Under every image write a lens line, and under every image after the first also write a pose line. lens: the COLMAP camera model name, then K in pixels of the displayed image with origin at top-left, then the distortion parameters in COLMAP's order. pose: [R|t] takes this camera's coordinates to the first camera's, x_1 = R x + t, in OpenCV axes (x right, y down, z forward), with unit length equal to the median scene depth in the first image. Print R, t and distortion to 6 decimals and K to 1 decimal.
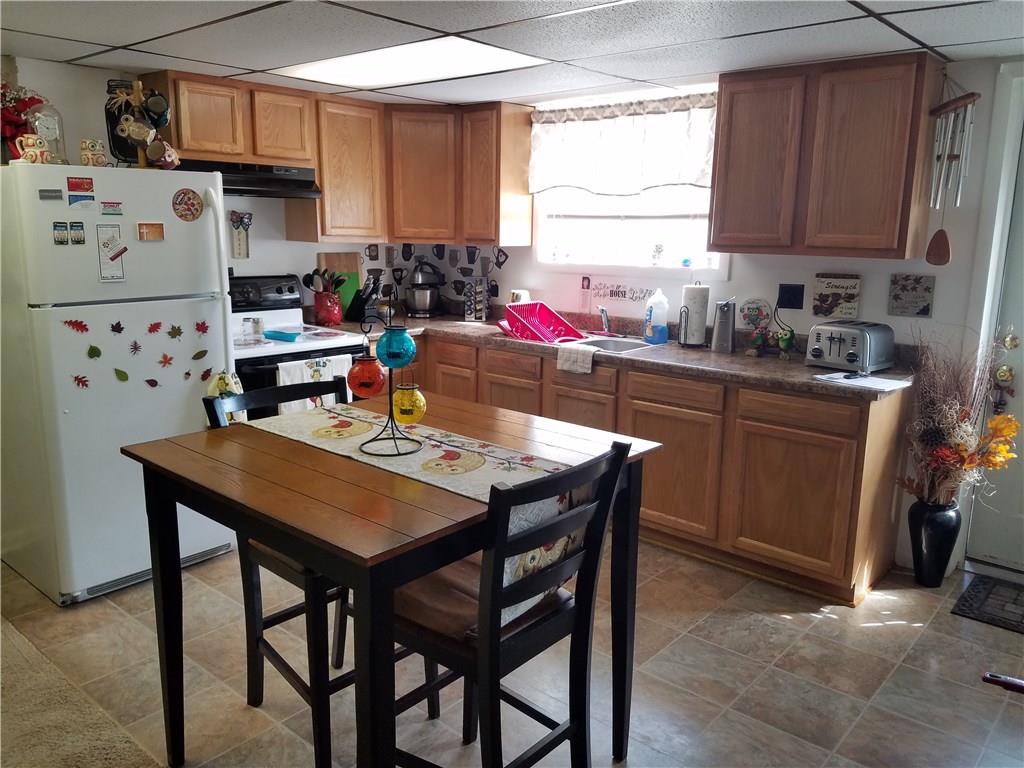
lens RADIAL K [[788.4, 0, 506.9], [0, 788.4, 378.8], [0, 0, 1]] dist [0.220565, -0.364124]
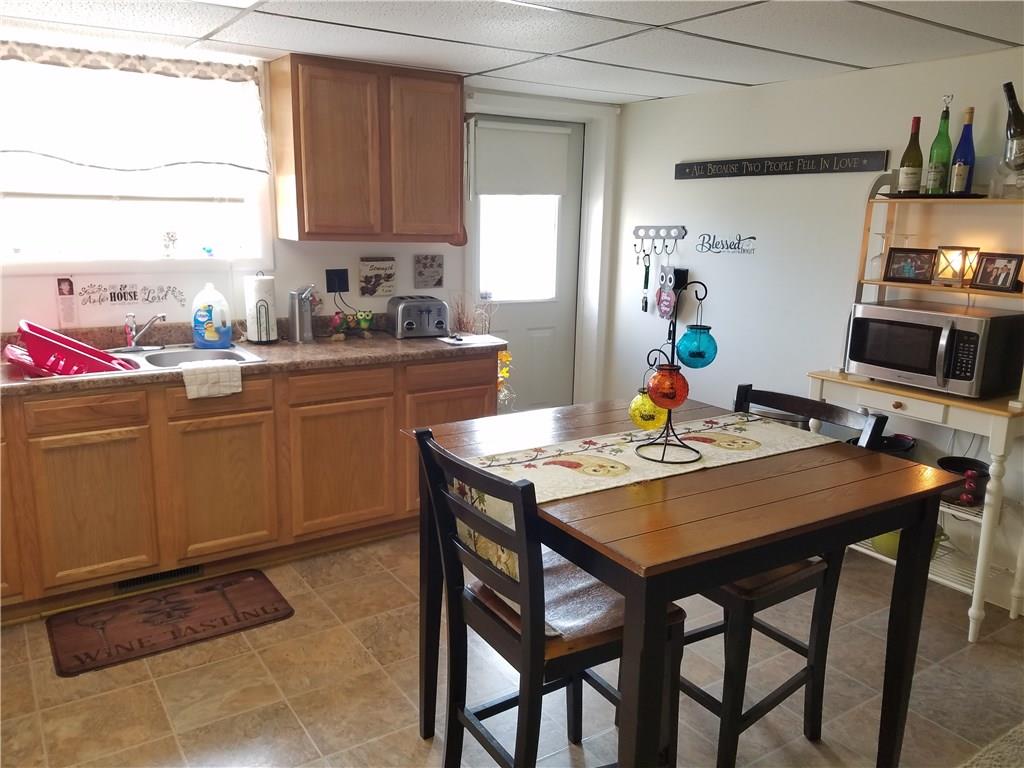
lens RADIAL K [[788.4, 0, 506.9], [0, 788.4, 378.8], [0, 0, 1]] dist [0.220565, -0.364124]
pose [[0.260716, -0.204613, 0.943483, -0.627861], [0.172133, 0.971475, 0.163118, -0.112154], [-0.949946, 0.119877, 0.288500, 0.510041]]
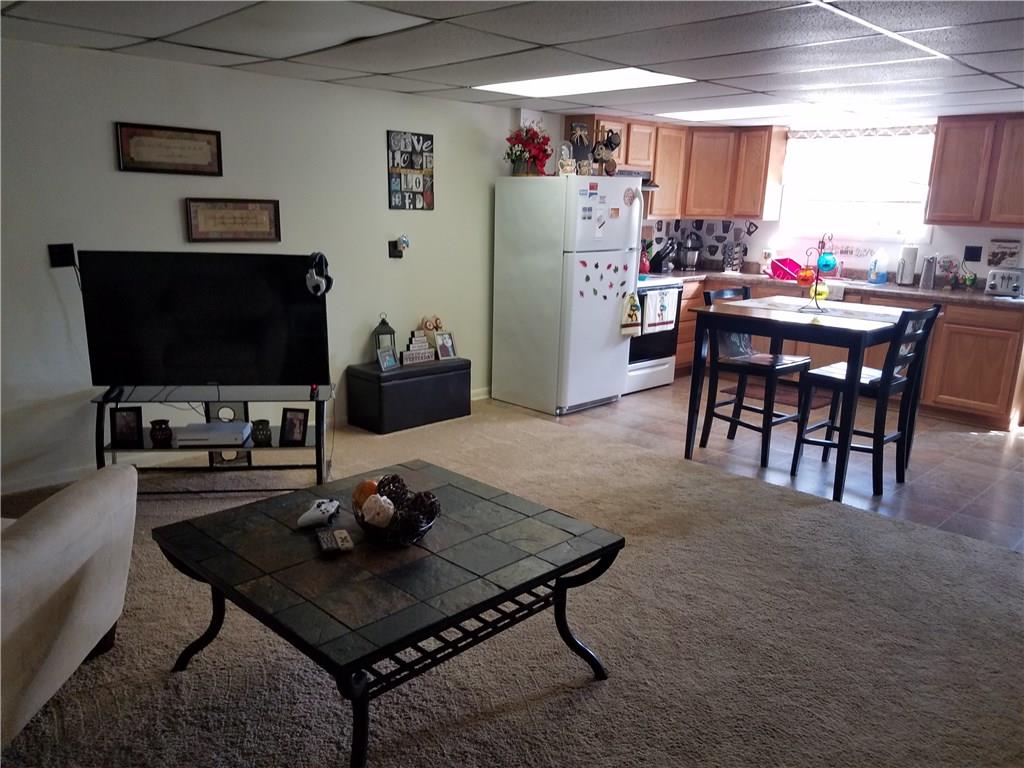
lens RADIAL K [[798.2, 0, 513.4], [0, 798.2, 405.1], [0, 0, 1]] dist [0.079145, -0.098840]
pose [[0.997136, 0.025326, -0.071268, -0.447133], [-0.021327, 0.998185, 0.056320, 0.130163], [0.072565, -0.054639, 0.995866, -0.704498]]
